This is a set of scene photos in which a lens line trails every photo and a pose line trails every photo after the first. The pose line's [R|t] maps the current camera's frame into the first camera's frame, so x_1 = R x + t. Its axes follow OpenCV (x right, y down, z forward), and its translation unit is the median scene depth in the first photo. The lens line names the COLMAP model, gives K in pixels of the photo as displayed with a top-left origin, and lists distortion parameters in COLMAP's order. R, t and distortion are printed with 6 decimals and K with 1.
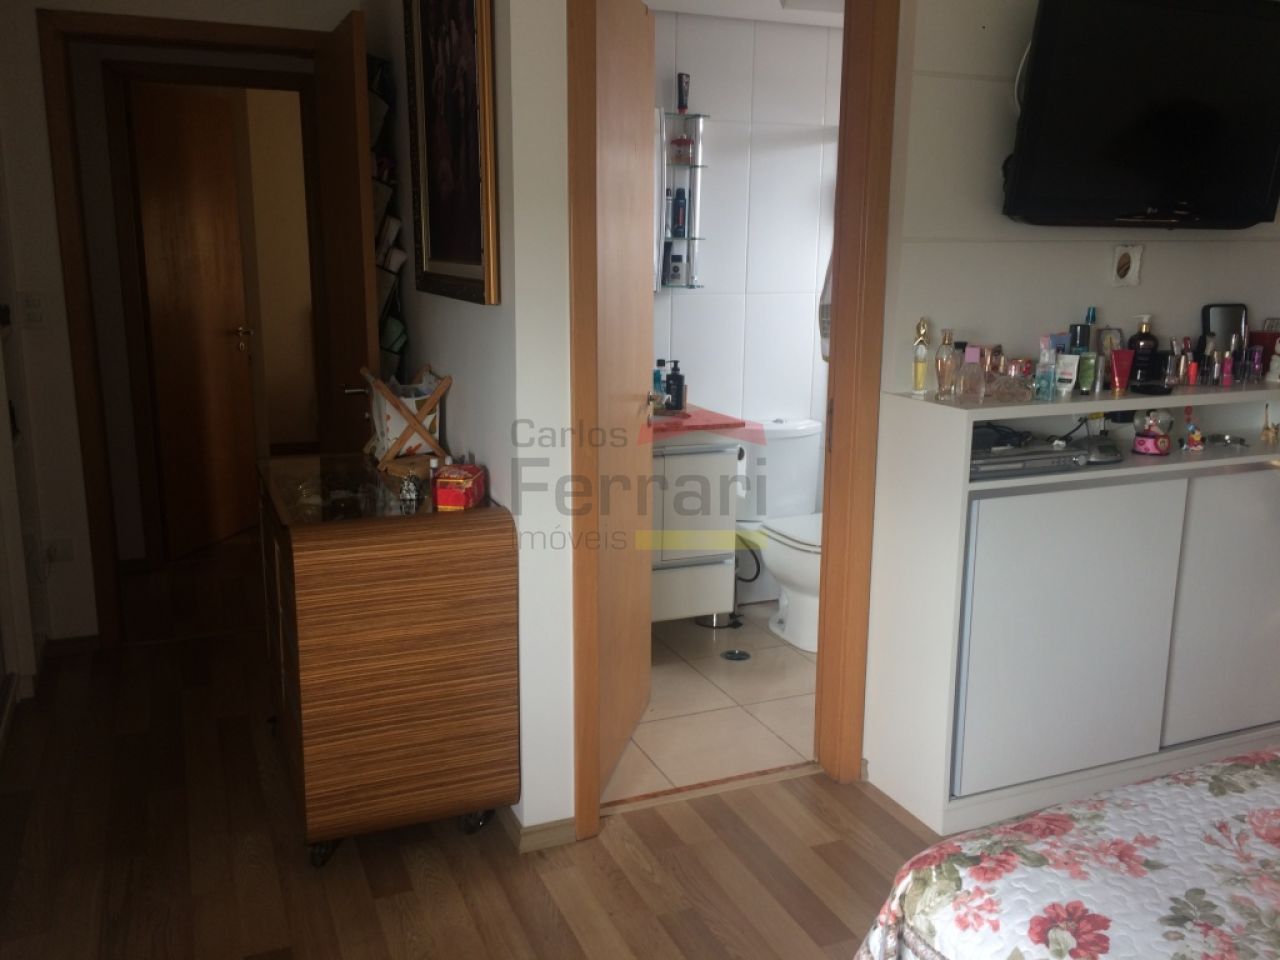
lens RADIAL K [[1093.9, 0, 640.0], [0, 1093.9, 480.0], [0, 0, 1]] dist [-0.005947, -0.012510]
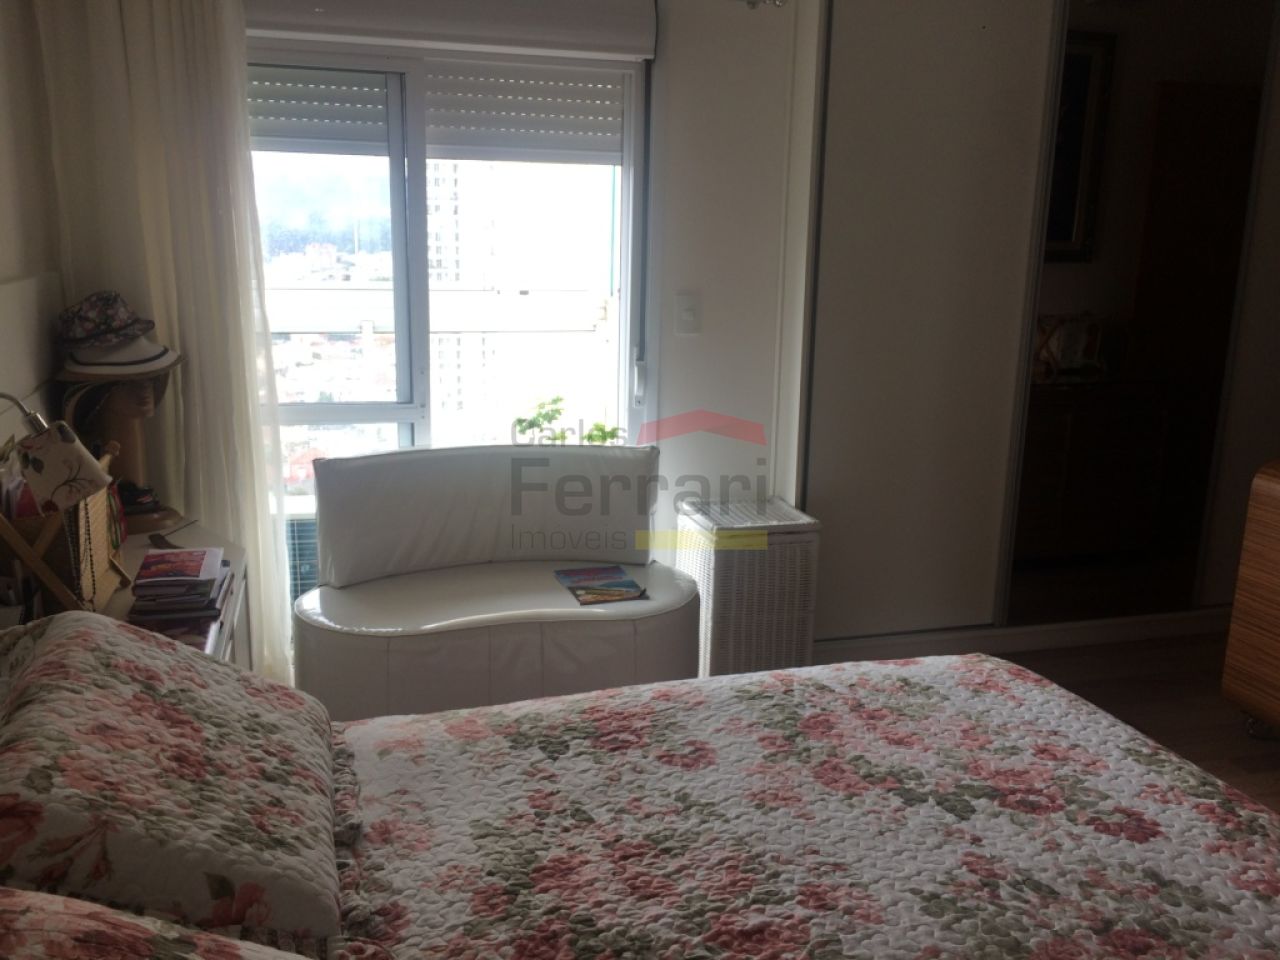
lens RADIAL K [[1093.9, 0, 640.0], [0, 1093.9, 480.0], [0, 0, 1]] dist [-0.005947, -0.012510]
pose [[-0.130485, 0.214464, -0.967977, 1.757944], [-0.230082, 0.943120, 0.239973, -0.117400], [0.964384, 0.254027, -0.073719, 0.633407]]
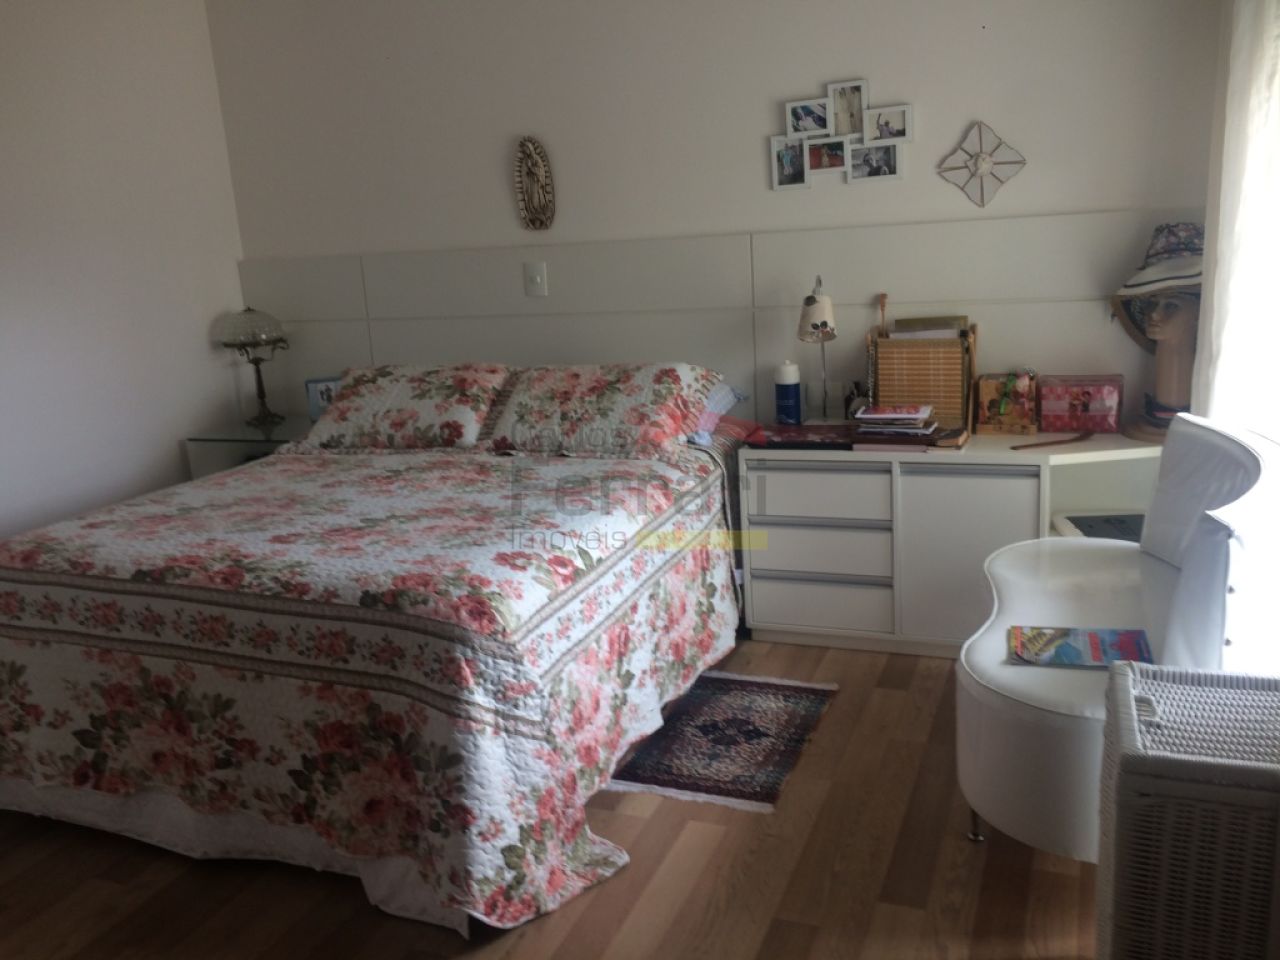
lens RADIAL K [[1093.9, 0, 640.0], [0, 1093.9, 480.0], [0, 0, 1]] dist [-0.005947, -0.012510]
pose [[-0.707131, -0.135196, 0.694037, -0.950347], [0.202156, 0.901924, 0.381662, -0.348941], [-0.677568, 0.410188, -0.610448, 1.777851]]
